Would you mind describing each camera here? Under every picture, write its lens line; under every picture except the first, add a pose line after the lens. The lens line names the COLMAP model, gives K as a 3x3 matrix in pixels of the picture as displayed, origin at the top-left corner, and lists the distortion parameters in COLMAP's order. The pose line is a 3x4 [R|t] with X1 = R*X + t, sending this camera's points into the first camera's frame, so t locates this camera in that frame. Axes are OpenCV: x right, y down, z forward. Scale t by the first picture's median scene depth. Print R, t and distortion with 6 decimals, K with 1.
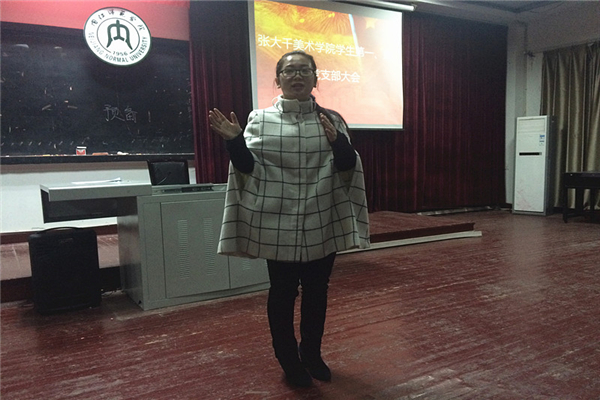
lens RADIAL K [[490.6, 0, 302.7], [0, 490.6, 203.5], [0, 0, 1]] dist [0.011347, -0.046338]
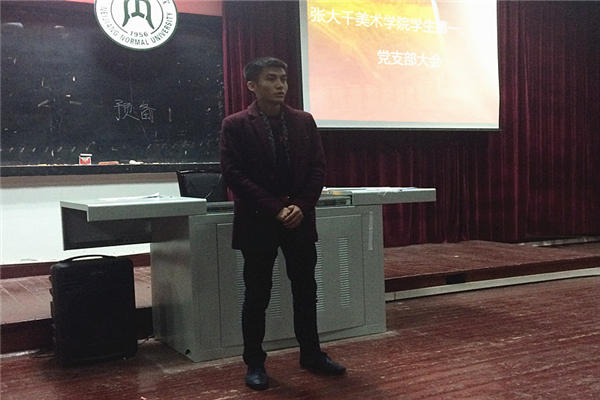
lens RADIAL K [[694.1, 0, 298.9], [0, 694.1, 196.1], [0, 0, 1]] dist [0.009775, 0.000000]
pose [[0.999038, 0.000547, -0.043850, -0.071353], [-0.002926, 0.998524, -0.054225, 0.008852], [0.043755, 0.054302, 0.997565, -0.070521]]
